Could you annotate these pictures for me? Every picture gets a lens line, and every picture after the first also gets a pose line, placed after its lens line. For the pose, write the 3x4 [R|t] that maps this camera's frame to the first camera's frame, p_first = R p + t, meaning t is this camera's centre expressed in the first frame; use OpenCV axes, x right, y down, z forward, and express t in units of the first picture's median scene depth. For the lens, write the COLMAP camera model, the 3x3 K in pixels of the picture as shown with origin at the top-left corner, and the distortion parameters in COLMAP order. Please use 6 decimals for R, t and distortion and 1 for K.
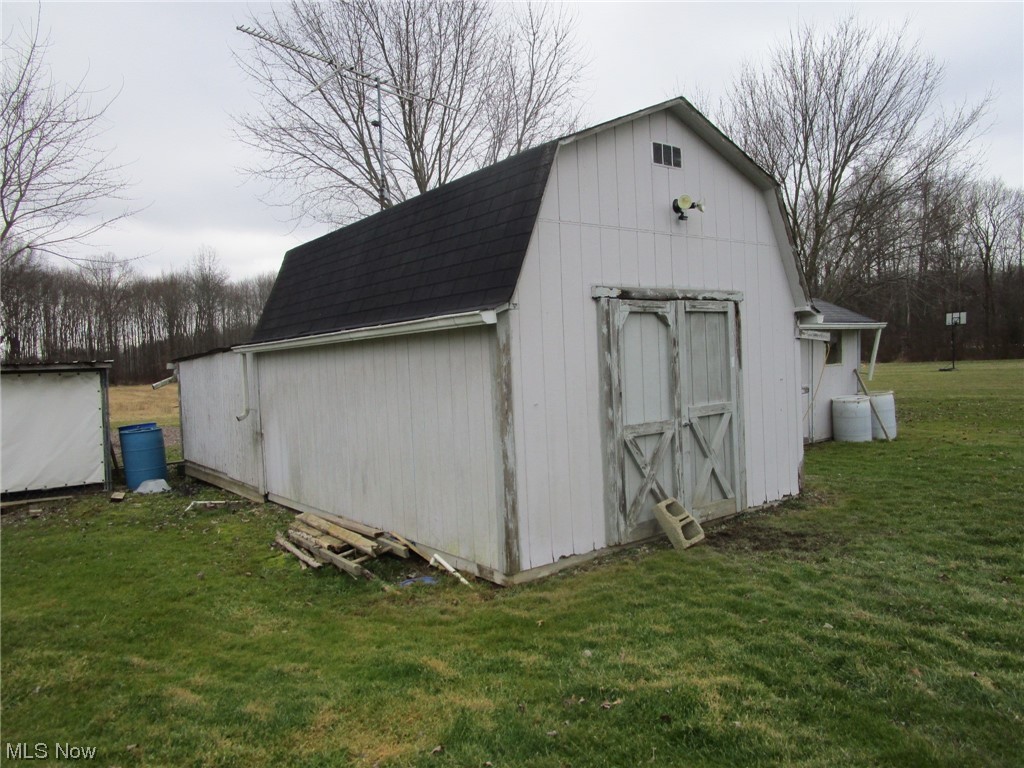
lens RADIAL K [[702.7, 0, 512.0], [0, 702.7, 384.0], [0, 0, 1]] dist [-0.023068, 0.001098]
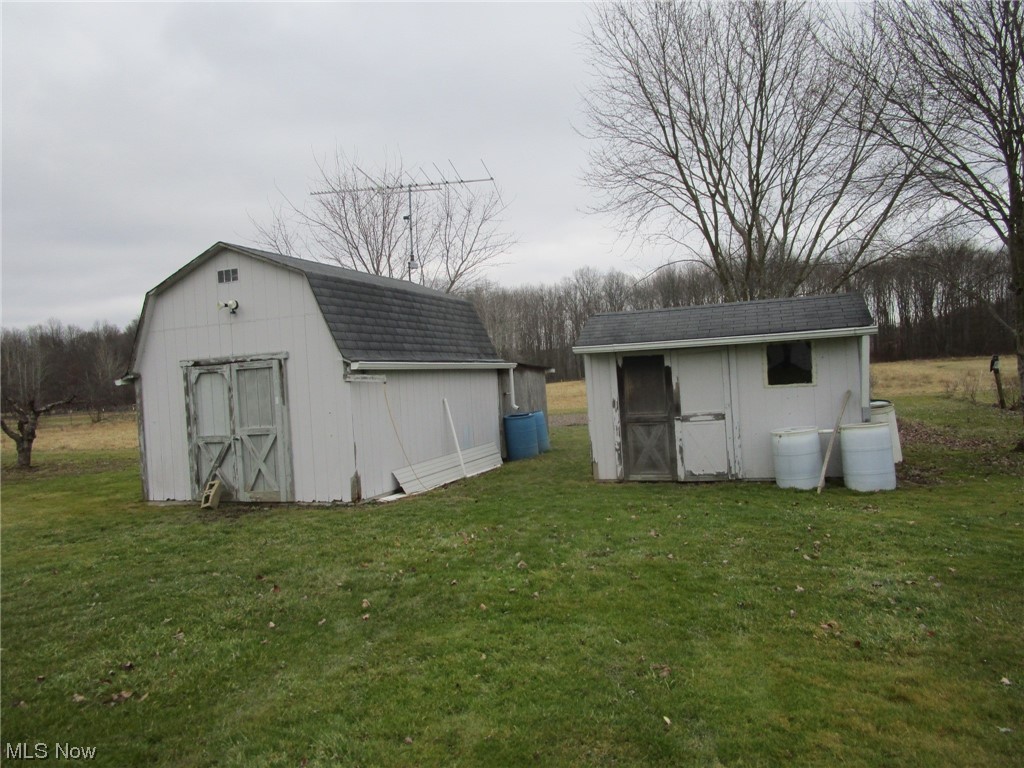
lens RADIAL K [[702.7, 0, 512.0], [0, 702.7, 384.0], [0, 0, 1]] dist [-0.023068, 0.001098]
pose [[0.532211, 0.022242, -0.846319, 2.001467], [0.008754, 0.999457, 0.031772, -0.118689], [0.846566, -0.024318, 0.531727, 0.689047]]
